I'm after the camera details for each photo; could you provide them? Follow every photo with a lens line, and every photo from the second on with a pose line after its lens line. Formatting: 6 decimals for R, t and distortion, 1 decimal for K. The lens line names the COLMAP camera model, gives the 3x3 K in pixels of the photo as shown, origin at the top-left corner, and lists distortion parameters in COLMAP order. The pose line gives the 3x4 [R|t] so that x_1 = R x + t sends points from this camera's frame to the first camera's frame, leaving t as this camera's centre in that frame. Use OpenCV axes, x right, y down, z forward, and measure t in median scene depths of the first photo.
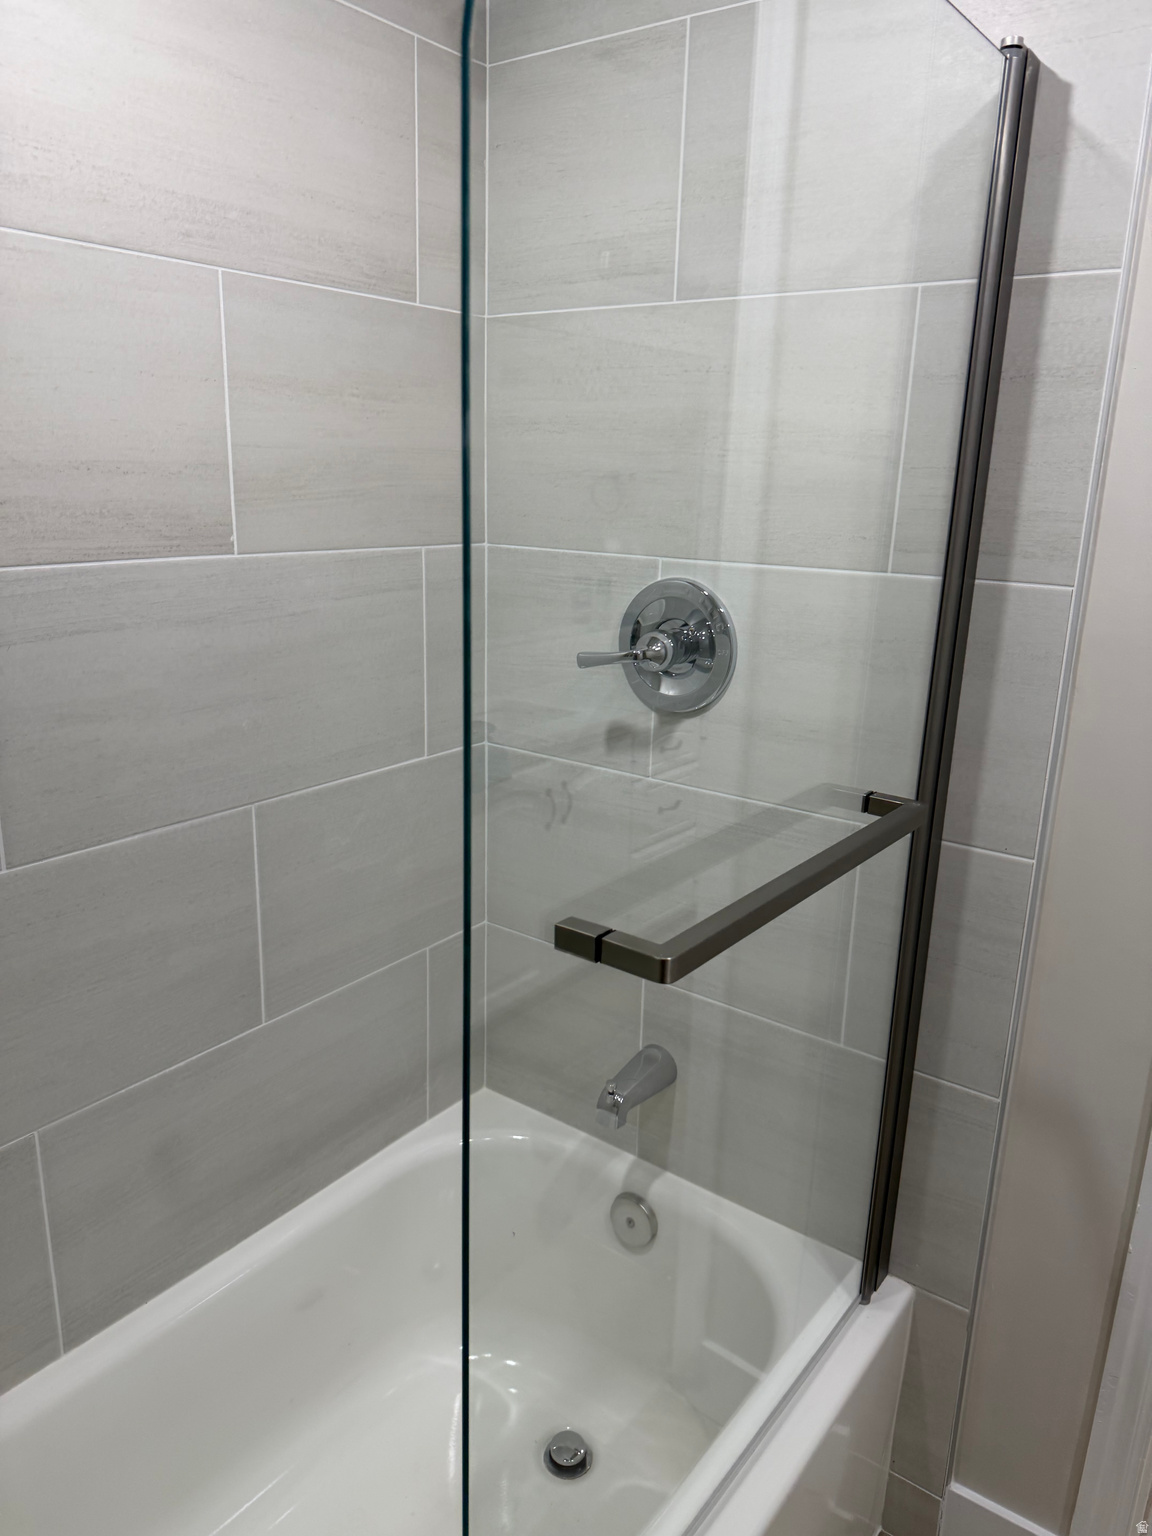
lens RADIAL K [[1076.4, 0, 583.3], [0, 1076.4, 779.1], [0, 0, 1]] dist [0.017934, -0.026981]
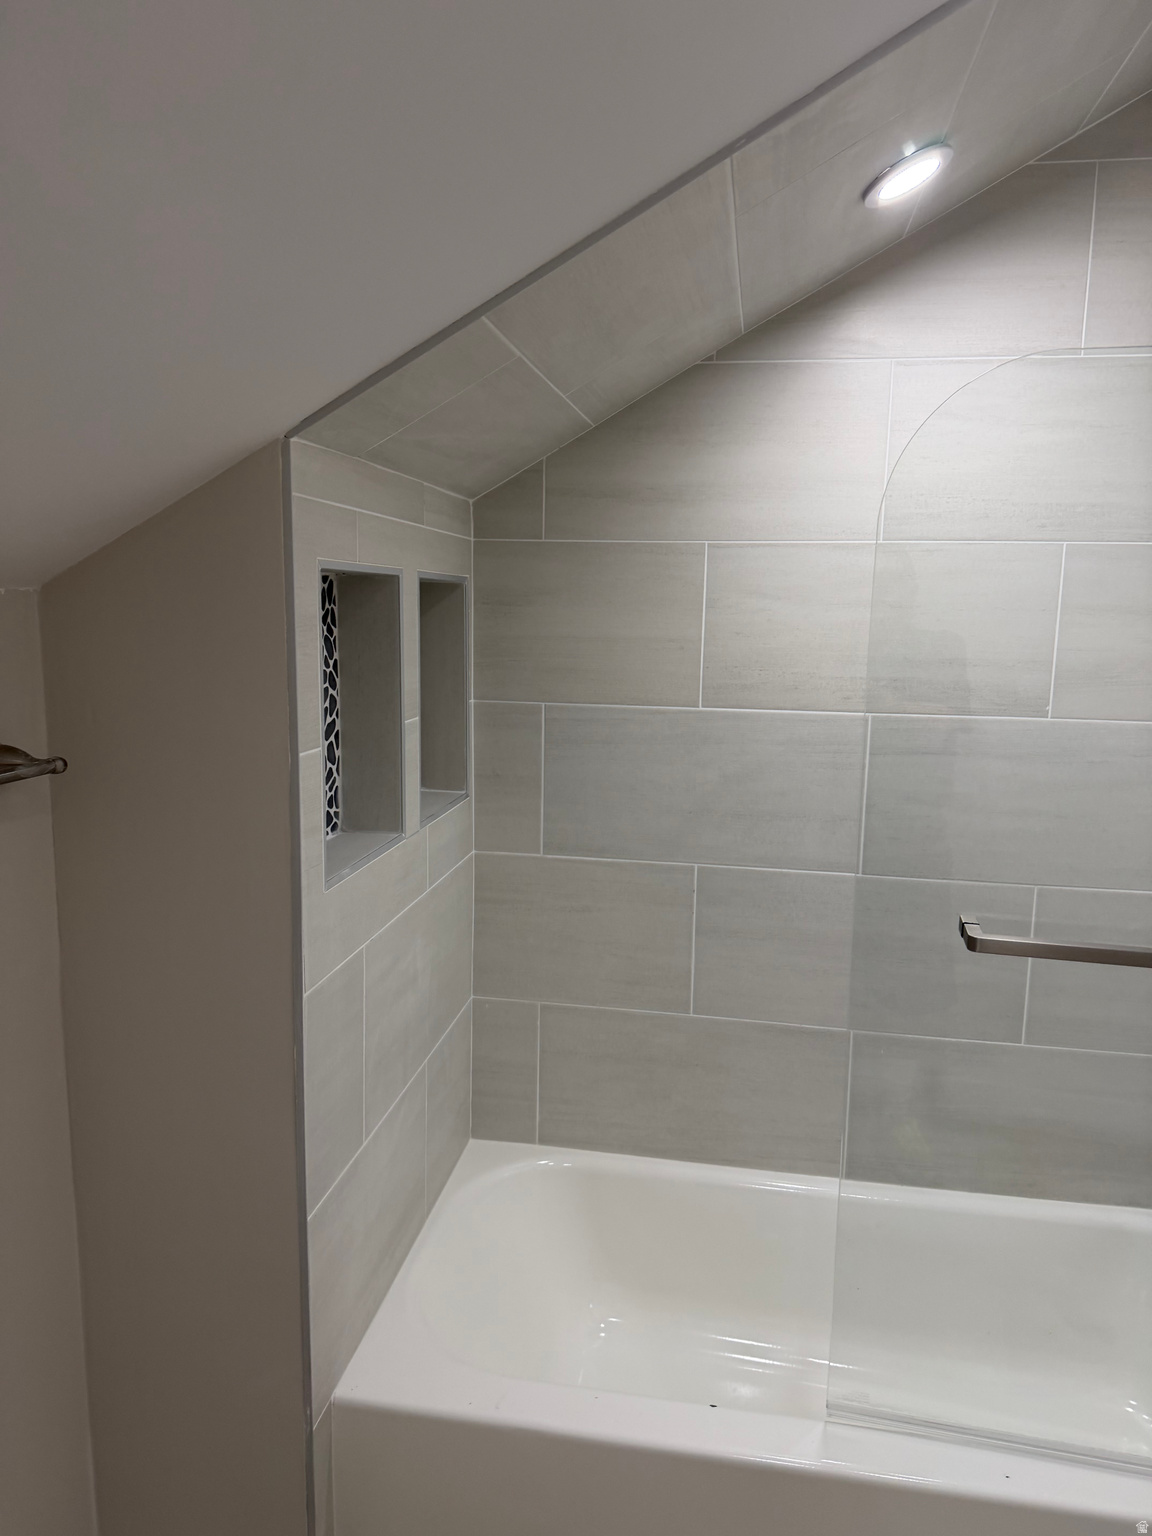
lens RADIAL K [[1076.4, 0, 577.5], [0, 1076.4, 773.3], [0, 0, 1]] dist [0.017934, -0.026981]
pose [[0.444953, 0.120809, -0.887368, 0.754146], [-0.248915, 0.968500, 0.007041, 0.022289], [0.860266, 0.217746, 0.461008, -0.260766]]
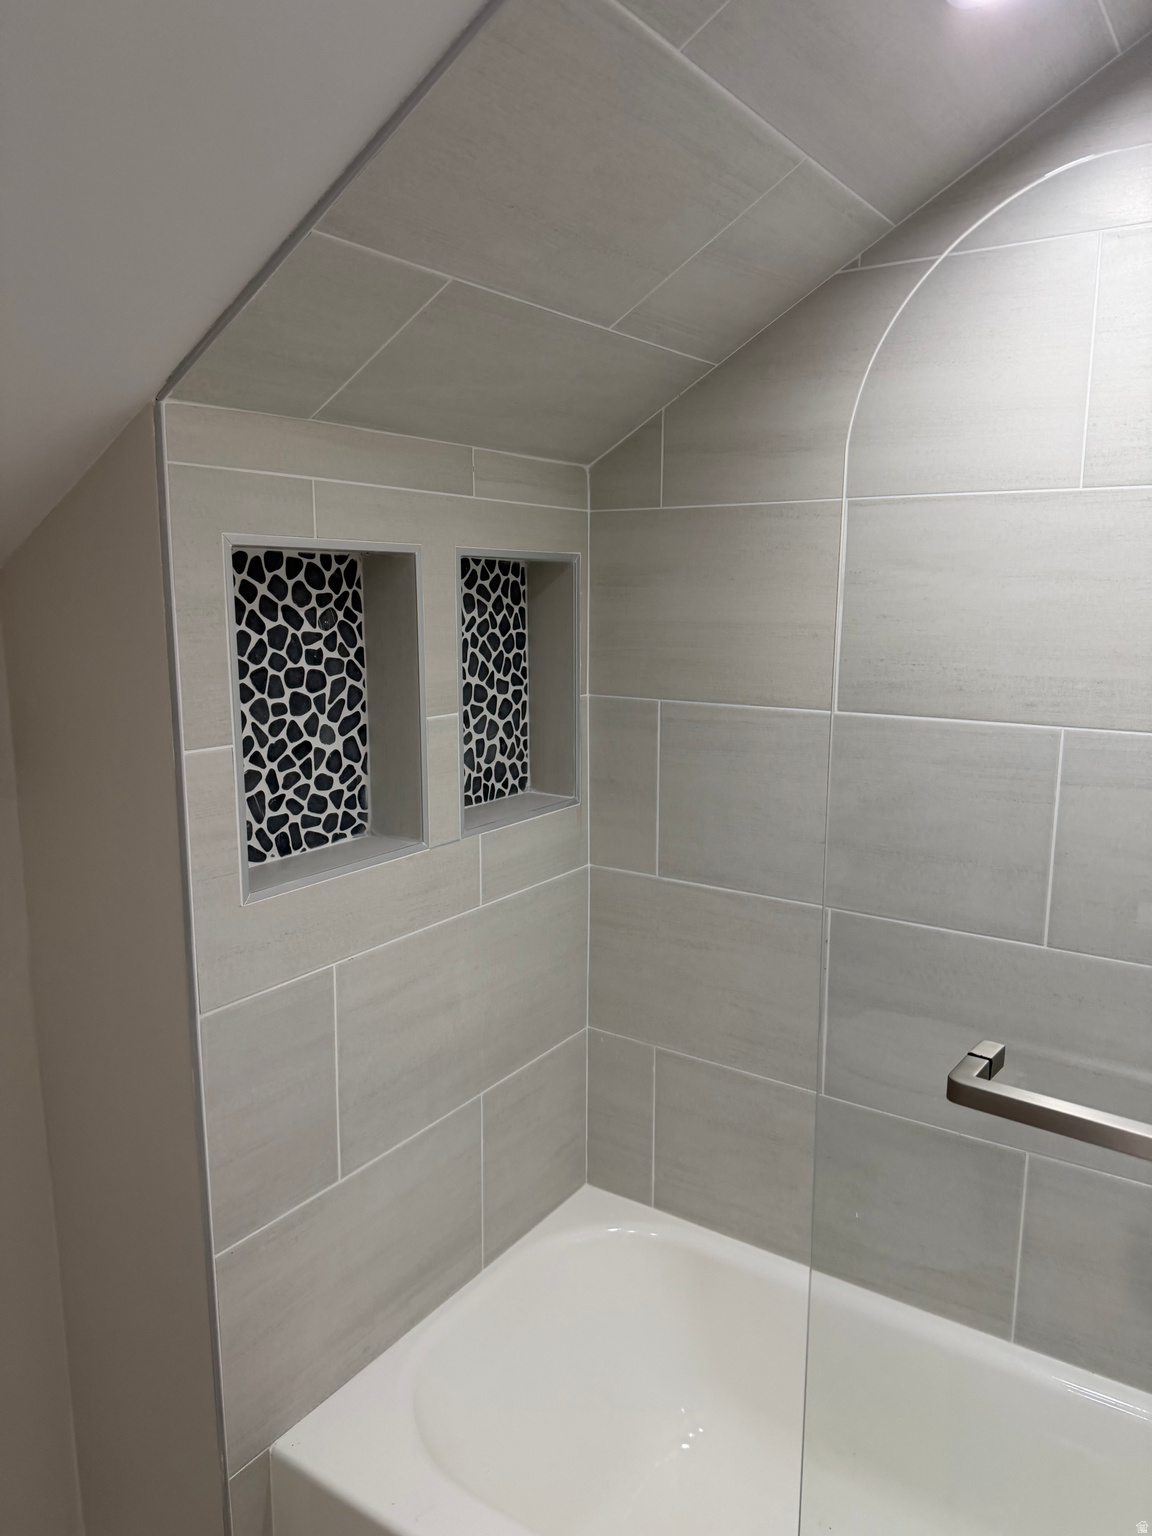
lens RADIAL K [[1076.4, 0, 570.3], [0, 1076.4, 773.3], [0, 0, 1]] dist [0.017934, -0.026981]
pose [[0.035426, 0.145573, -0.988713, 0.653884], [-0.272522, 0.953247, 0.130587, -0.120284], [0.961497, 0.264820, 0.073441, 0.248570]]
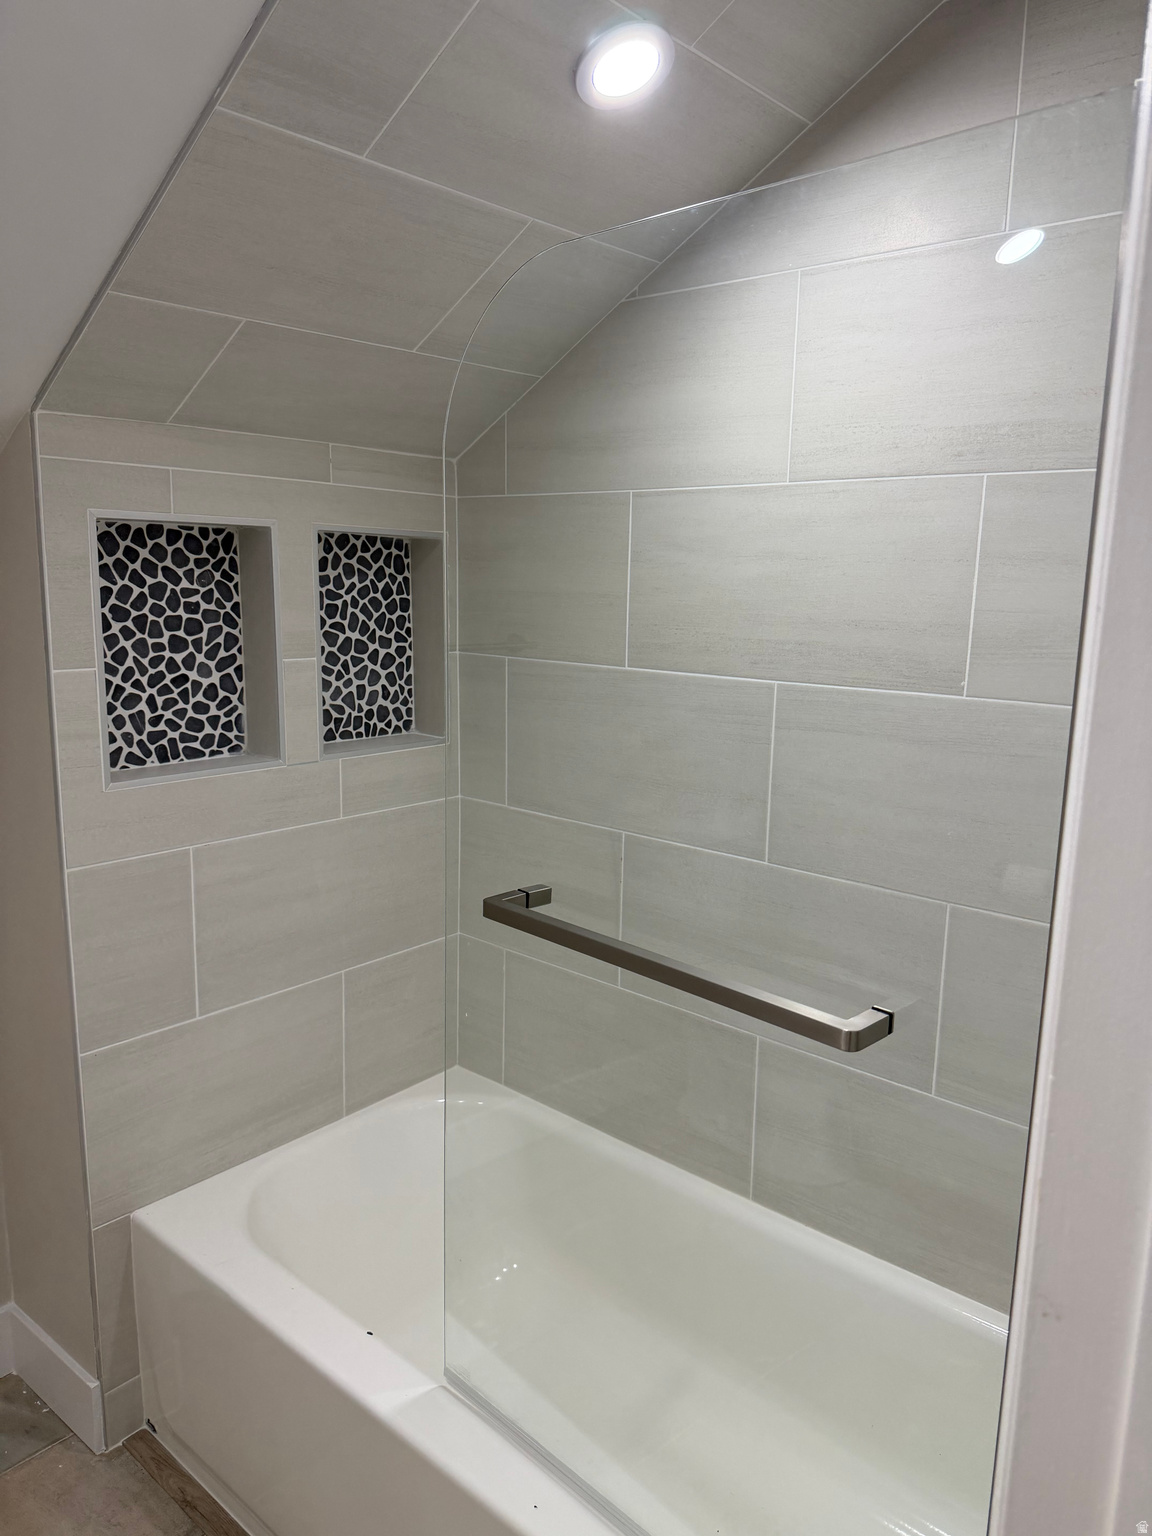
lens RADIAL K [[1076.4, 0, 580.0], [0, 1076.4, 776.9], [0, 0, 1]] dist [0.017934, -0.026981]
pose [[-0.069664, 0.158145, -0.984955, 0.940018], [-0.294489, 0.940091, 0.171770, -0.207455], [0.953112, 0.302025, -0.018919, 0.646392]]
